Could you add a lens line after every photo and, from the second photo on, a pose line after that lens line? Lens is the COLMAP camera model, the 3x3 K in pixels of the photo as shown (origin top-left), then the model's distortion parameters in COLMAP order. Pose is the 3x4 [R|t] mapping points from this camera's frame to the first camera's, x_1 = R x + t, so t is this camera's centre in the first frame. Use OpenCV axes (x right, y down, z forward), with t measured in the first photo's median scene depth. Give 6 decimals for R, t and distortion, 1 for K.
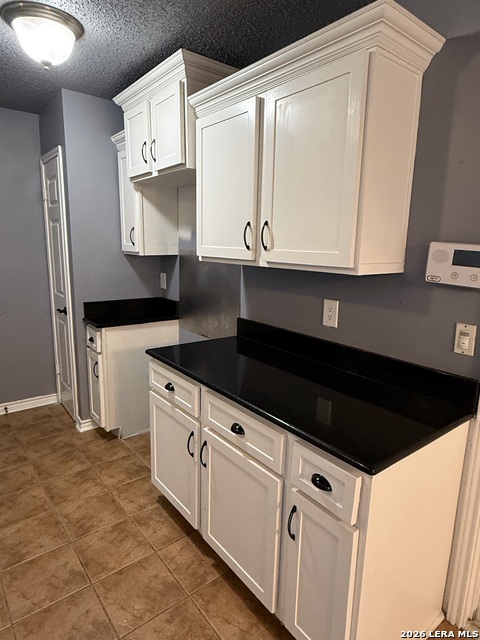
lens RADIAL K [[394.3, 0, 241.4], [0, 394.3, 319.3], [0, 0, 1]] dist [-0.002394, 0.001577]
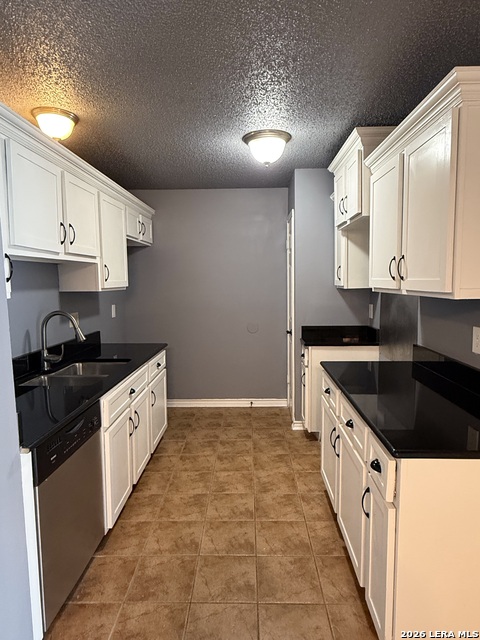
lens RADIAL K [[394.3, 0, 238.4], [0, 394.3, 320.2], [0, 0, 1]] dist [-0.002394, 0.001577]
pose [[0.763937, 0.034706, -0.644357, 0.345407], [-0.094580, 0.993791, -0.058605, 0.042454], [0.638322, 0.105714, 0.762476, -0.134792]]
